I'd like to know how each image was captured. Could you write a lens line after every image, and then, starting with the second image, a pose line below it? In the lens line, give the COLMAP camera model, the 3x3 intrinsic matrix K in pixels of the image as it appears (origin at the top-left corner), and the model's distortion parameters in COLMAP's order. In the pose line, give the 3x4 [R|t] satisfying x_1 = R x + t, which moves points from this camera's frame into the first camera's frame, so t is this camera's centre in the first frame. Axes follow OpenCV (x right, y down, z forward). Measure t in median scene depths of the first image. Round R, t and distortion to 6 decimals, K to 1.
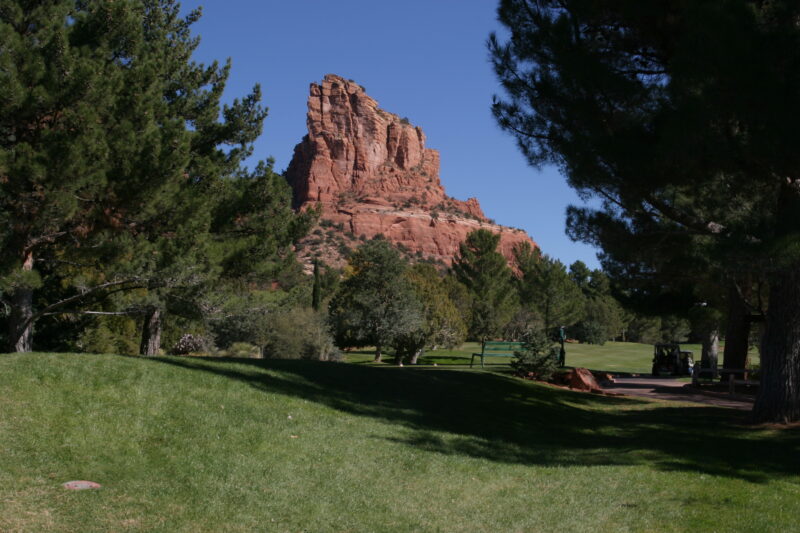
lens RADIAL K [[1125.7, 0, 399.6], [0, 1125.7, 265.7], [0, 0, 1]] dist [-0.015382, 0.000000]
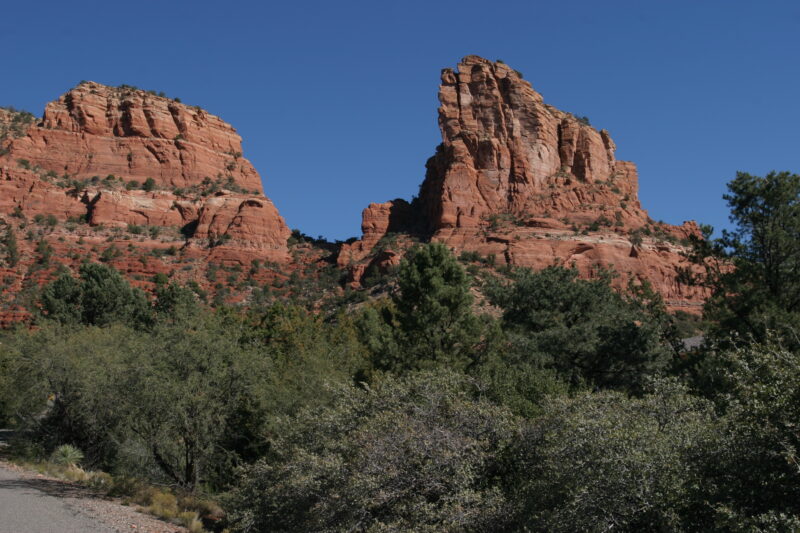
lens RADIAL K [[980.1, 0, 402.8], [0, 980.1, 270.6], [0, 0, 1]] dist [-0.018608, 0.000000]
pose [[0.977734, -0.072436, -0.196949, 0.008811], [0.052963, 0.993332, -0.102406, 0.025219], [0.203053, 0.089695, 0.975051, 0.408137]]
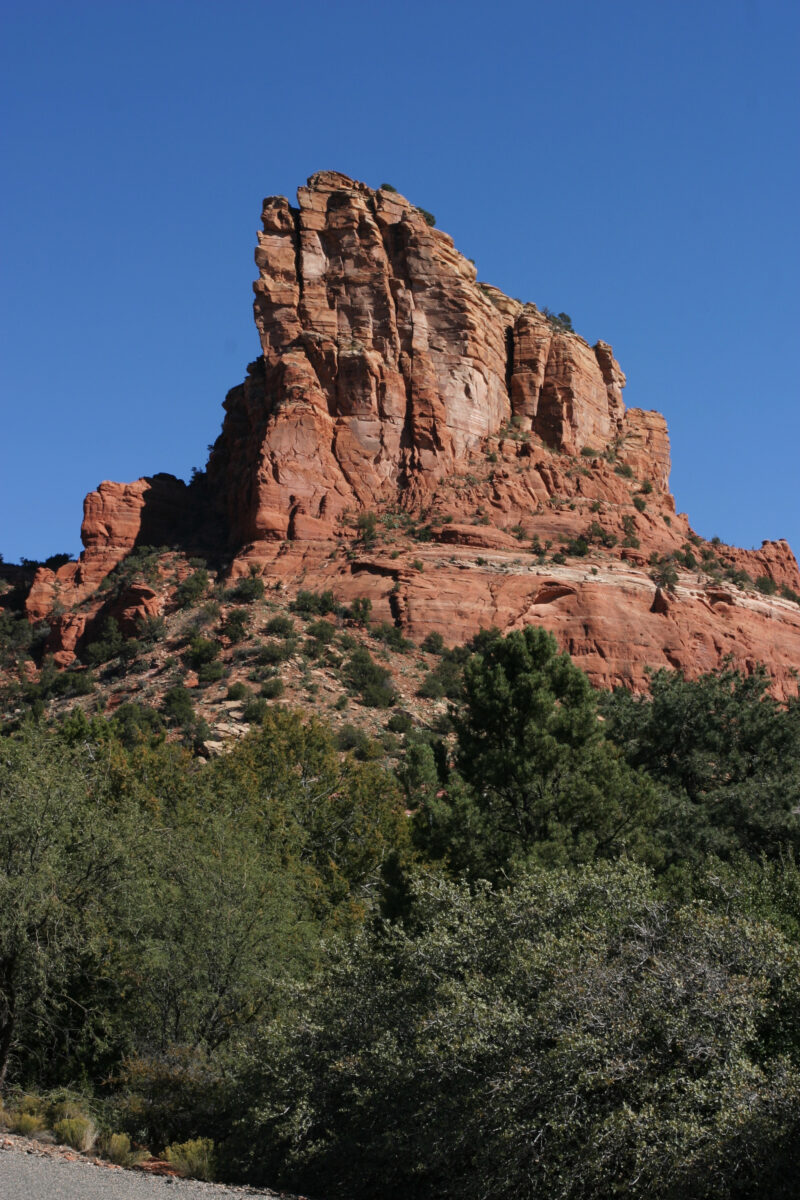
lens RADIAL K [[2120.7, 0, 394.5], [0, 2120.7, 597.0], [0, 0, 1]] dist [0.038980, 0.000000]
pose [[0.995192, -0.048463, -0.085116, 0.005908], [0.038703, 0.992864, -0.112797, 0.024938], [0.089976, 0.108961, 0.989966, 0.403594]]
